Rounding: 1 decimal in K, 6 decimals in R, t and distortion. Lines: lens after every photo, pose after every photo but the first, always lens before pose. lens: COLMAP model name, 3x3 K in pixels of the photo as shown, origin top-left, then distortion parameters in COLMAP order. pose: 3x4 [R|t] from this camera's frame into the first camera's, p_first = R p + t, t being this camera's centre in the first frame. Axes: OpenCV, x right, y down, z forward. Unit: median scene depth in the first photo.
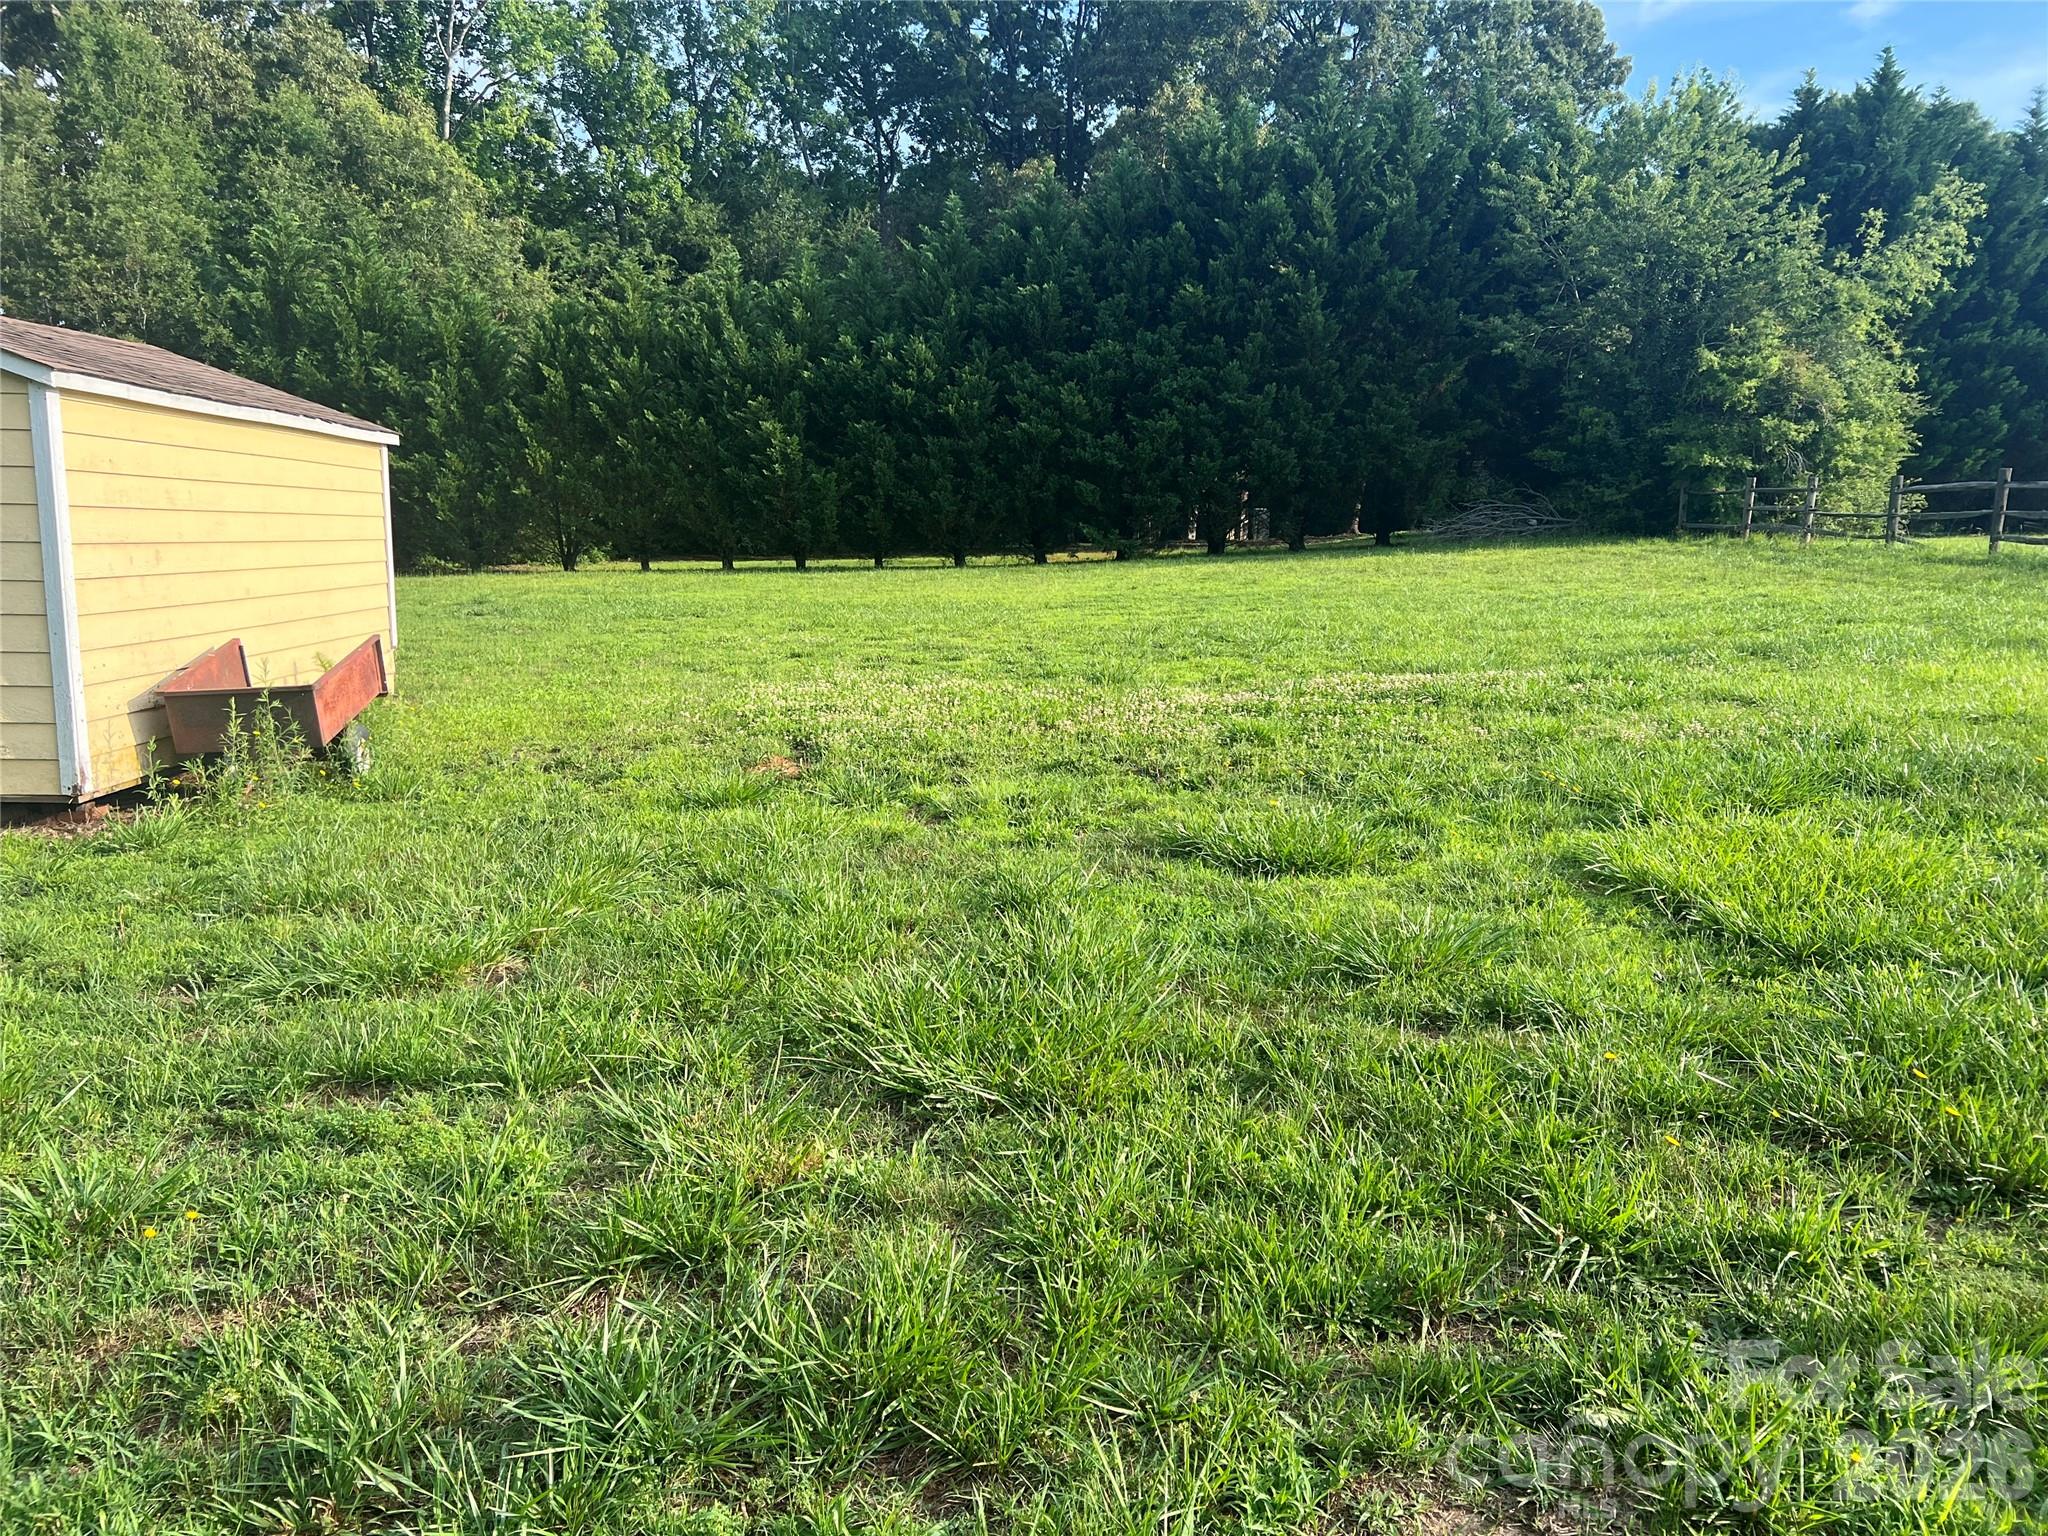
lens RADIAL K [[1533.5, 0, 1013.8], [0, 1533.5, 765.9], [0, 0, 1]] dist [0.023689, -0.025067]
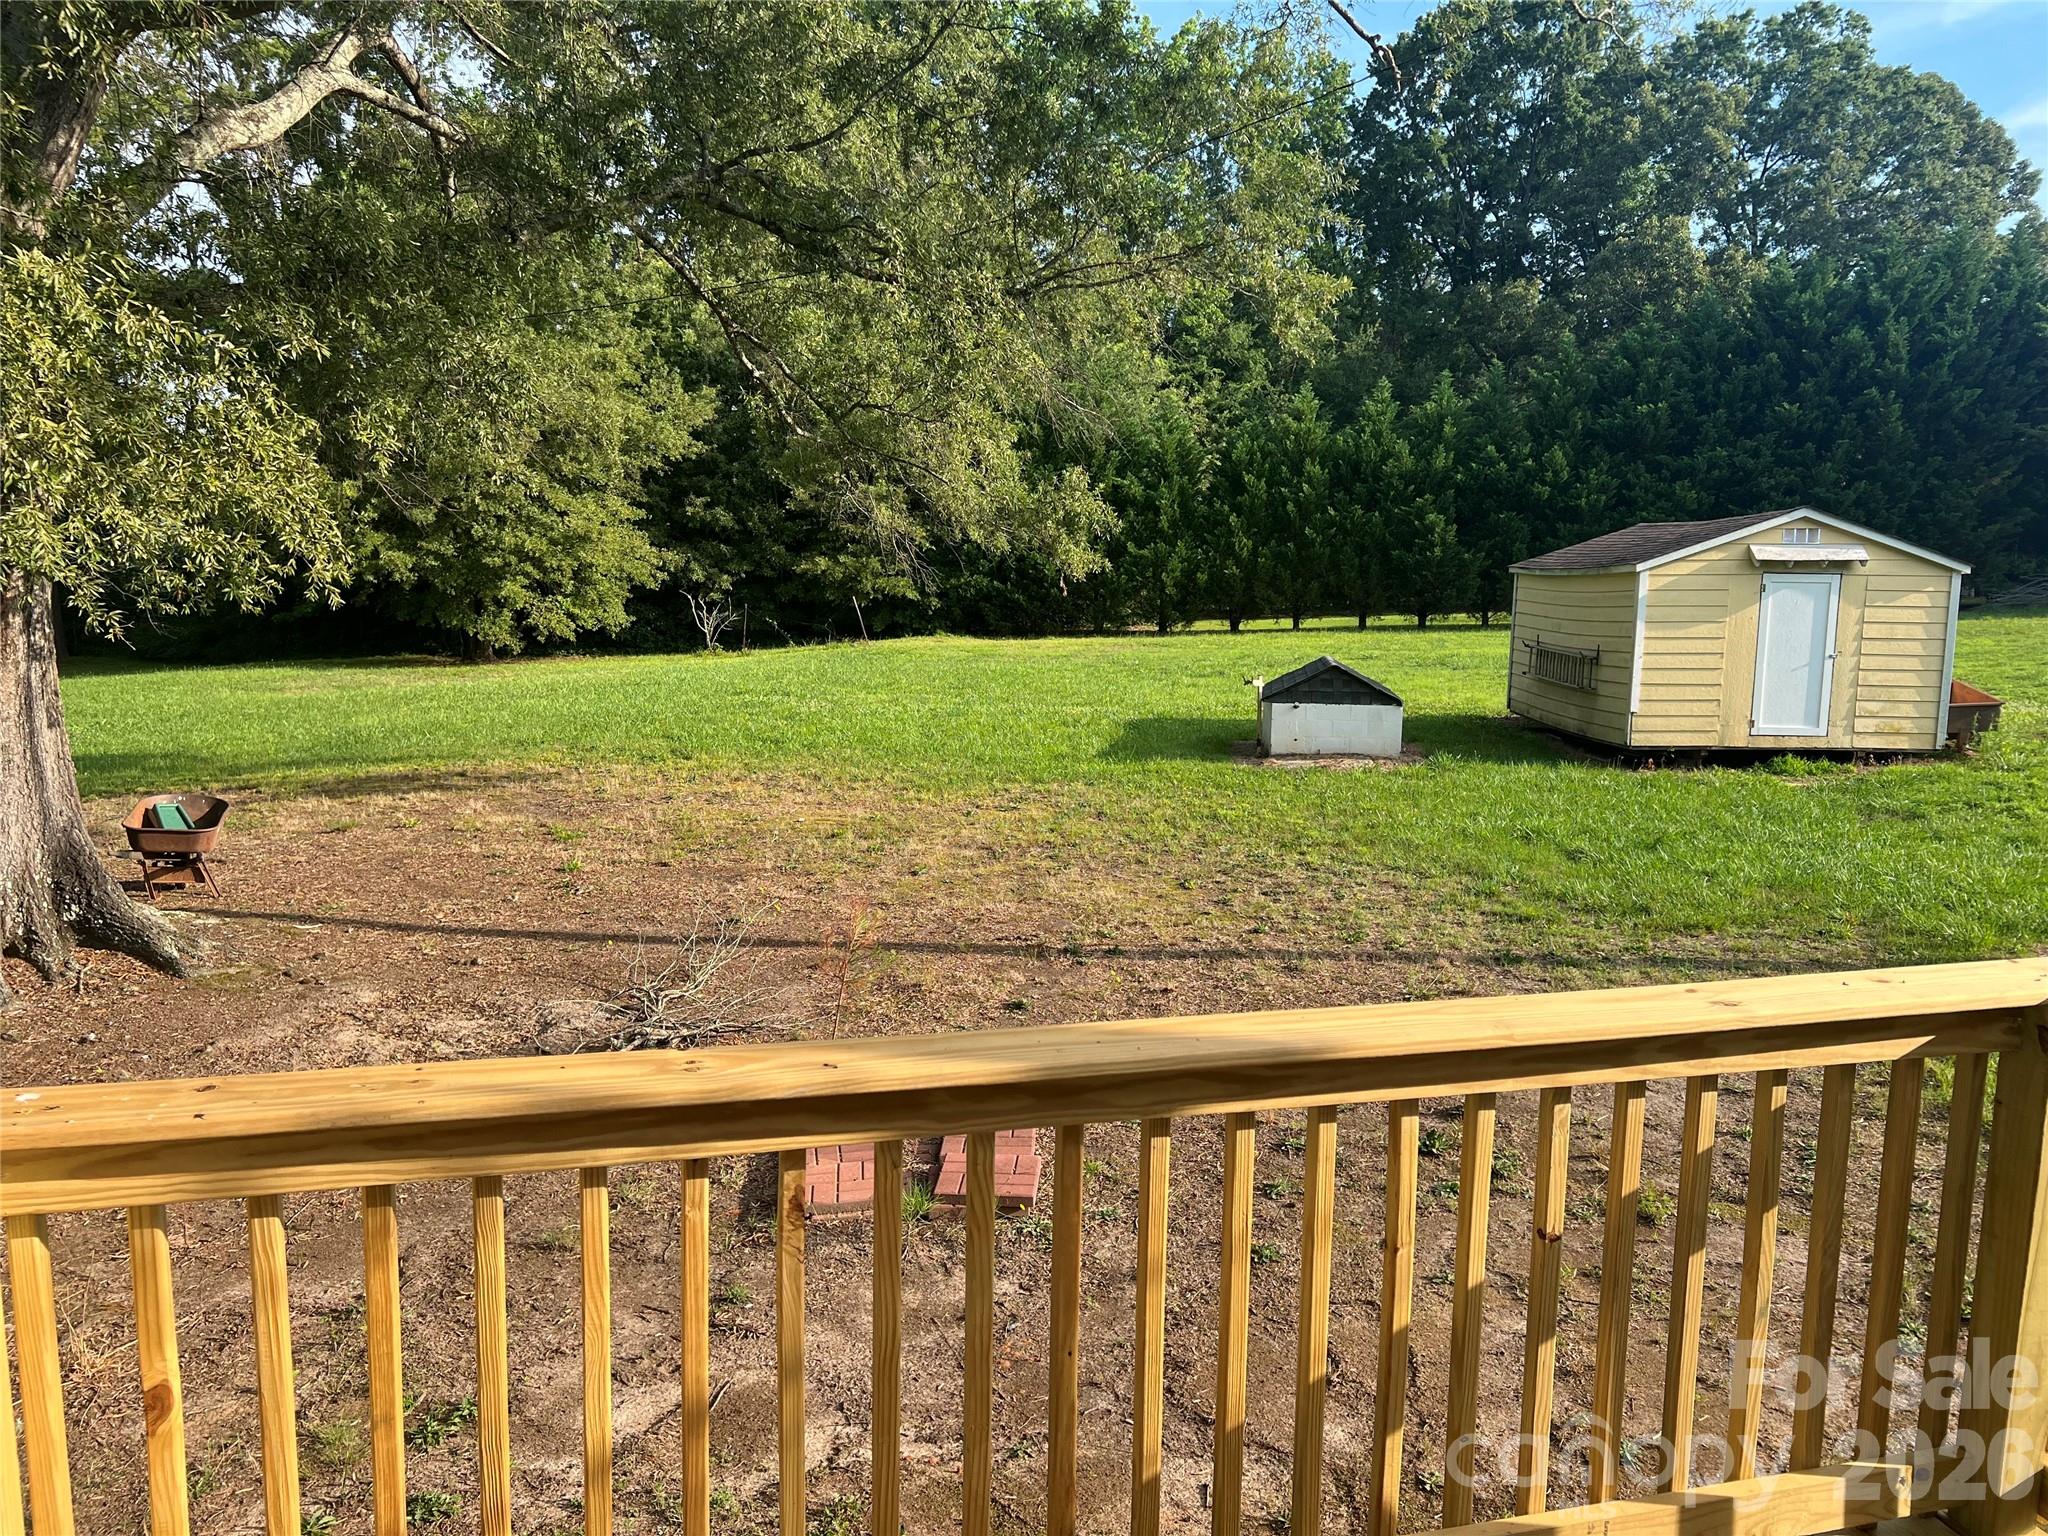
lens RADIAL K [[1533.5, 0, 1029.1], [0, 1533.5, 778.9], [0, 0, 1]] dist [0.023689, -0.025067]
pose [[0.994950, 0.005008, -0.100243, -0.365180], [-0.007388, 0.999699, -0.023386, 0.029015], [0.100096, 0.024008, 0.994688, -0.304651]]
